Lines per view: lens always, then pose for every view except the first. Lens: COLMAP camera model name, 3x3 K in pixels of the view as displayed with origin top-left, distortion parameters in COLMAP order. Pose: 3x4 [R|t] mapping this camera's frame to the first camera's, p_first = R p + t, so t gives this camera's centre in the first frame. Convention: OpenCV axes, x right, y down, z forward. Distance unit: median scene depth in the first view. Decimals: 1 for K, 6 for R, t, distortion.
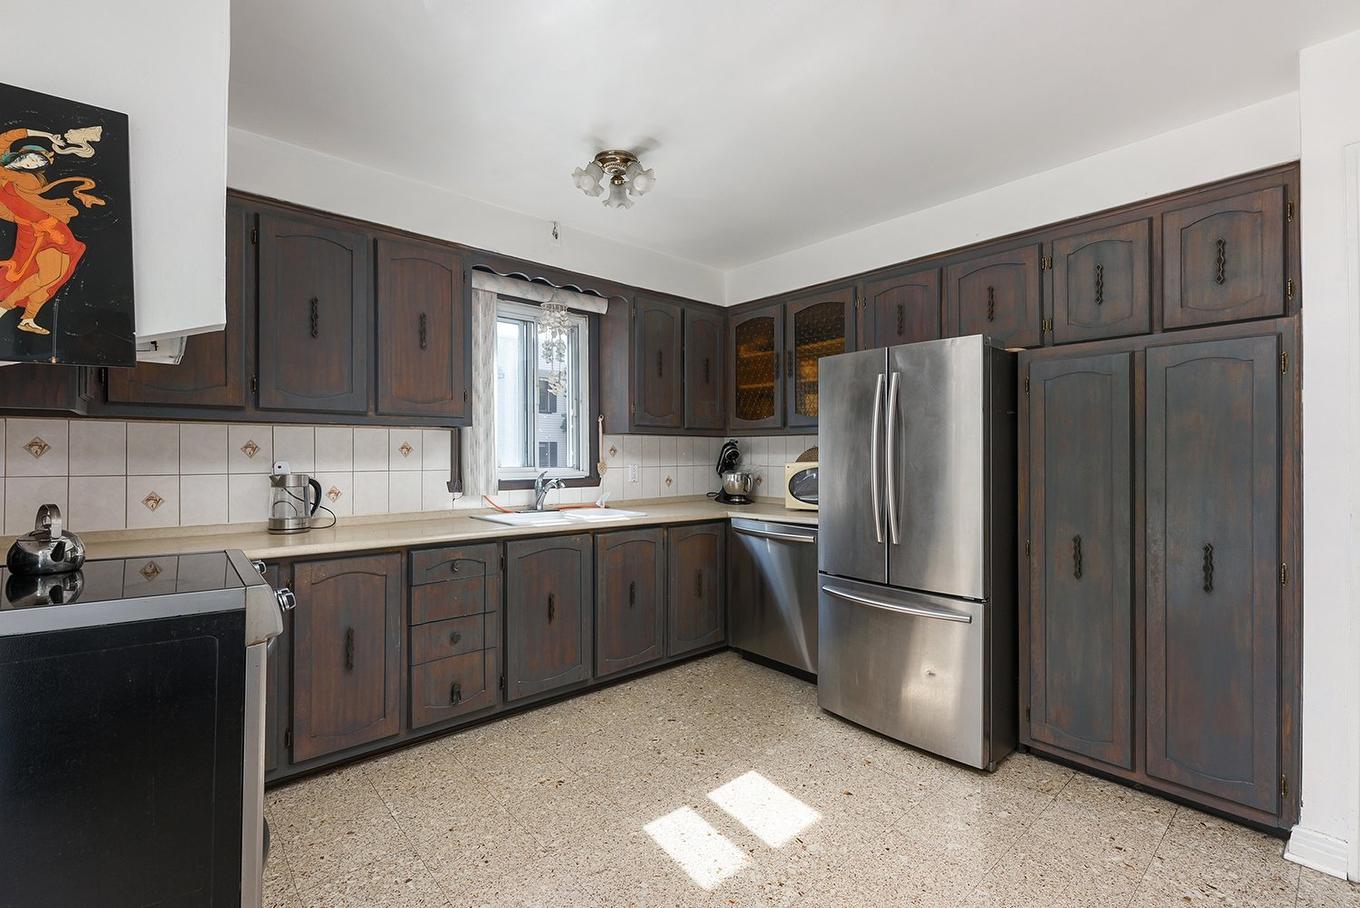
lens RADIAL K [[619.7, 0, 670.6], [0, 619.7, 450.8], [0, 0, 1]] dist [-0.002027, -0.000468]
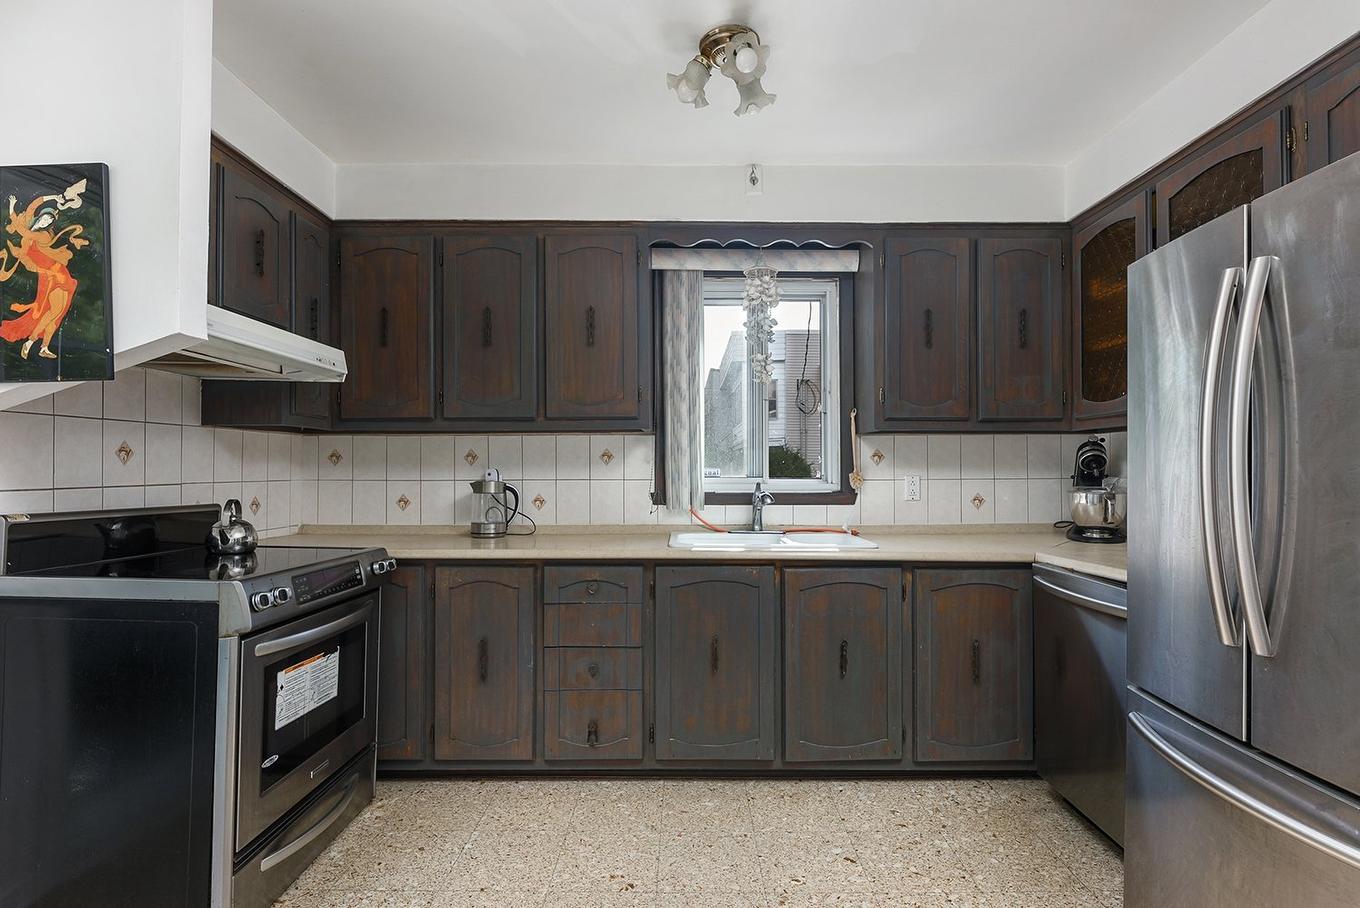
lens RADIAL K [[659.9, 0, 680.5], [0, 659.9, 466.6], [0, 0, 1]] dist [0.002945, -0.000297]
pose [[0.745324, -0.005553, -0.666679, 0.318756], [0.005305, 0.999983, -0.002399, 0.015474], [0.666681, -0.001748, 0.745341, 0.333886]]
